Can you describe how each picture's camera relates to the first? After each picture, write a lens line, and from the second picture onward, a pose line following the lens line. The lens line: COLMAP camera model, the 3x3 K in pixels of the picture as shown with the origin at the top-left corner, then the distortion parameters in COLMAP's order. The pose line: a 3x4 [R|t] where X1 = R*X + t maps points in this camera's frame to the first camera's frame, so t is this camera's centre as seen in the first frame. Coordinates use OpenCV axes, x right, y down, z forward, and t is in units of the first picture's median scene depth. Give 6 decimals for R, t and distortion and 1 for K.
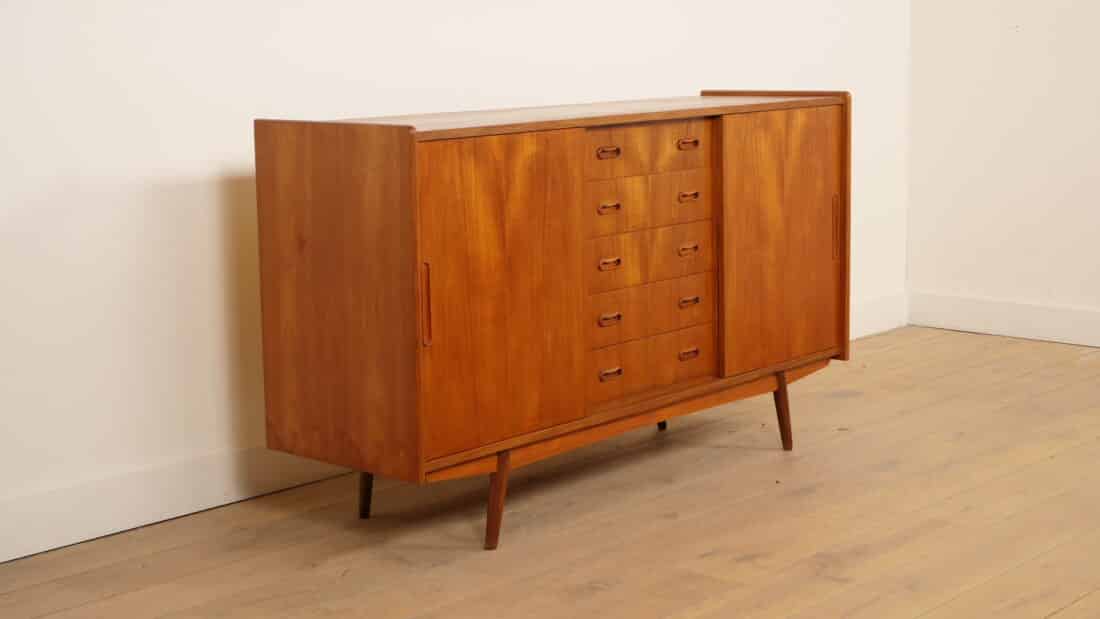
lens RADIAL K [[1810.7, 0, 552.3], [0, 1810.7, 307.4], [0, 0, 1]] dist [0.067710, 0.000000]
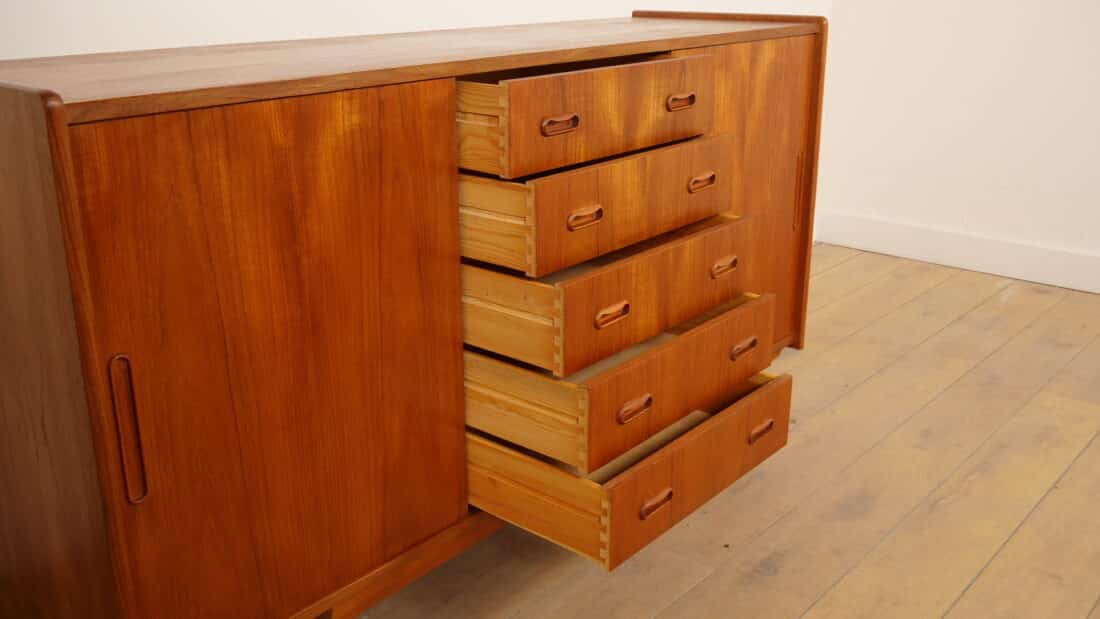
lens RADIAL K [[1072.6, 0, 542.2], [0, 1072.6, 309.7], [0, 0, 1]] dist [-0.006831, 0.000000]
pose [[0.999785, 0.003515, 0.020435, 0.039026], [-0.006670, 0.987665, 0.156442, -0.076759], [-0.019633, -0.156544, 0.987476, 0.618560]]
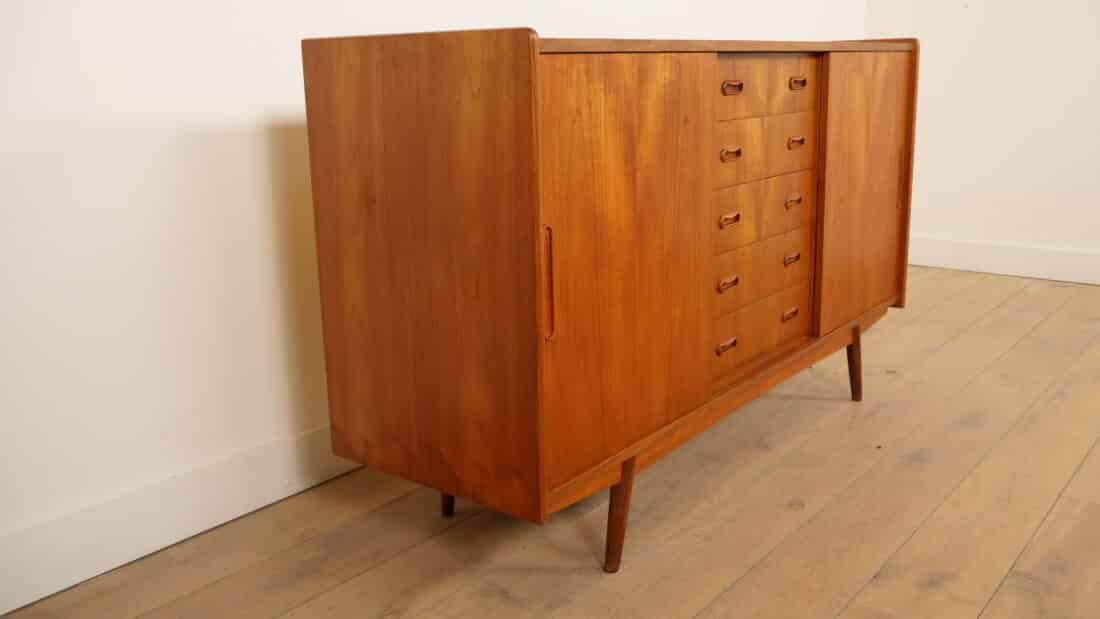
lens RADIAL K [[1014.1, 0, 556.7], [0, 1014.1, 305.6], [0, 0, 1]] dist [0.020528, 0.000000]
pose [[0.997632, -0.020970, 0.065501, -0.082866], [0.016277, 0.997316, 0.071385, -0.019482], [-0.066822, -0.070150, 0.995296, 0.528199]]
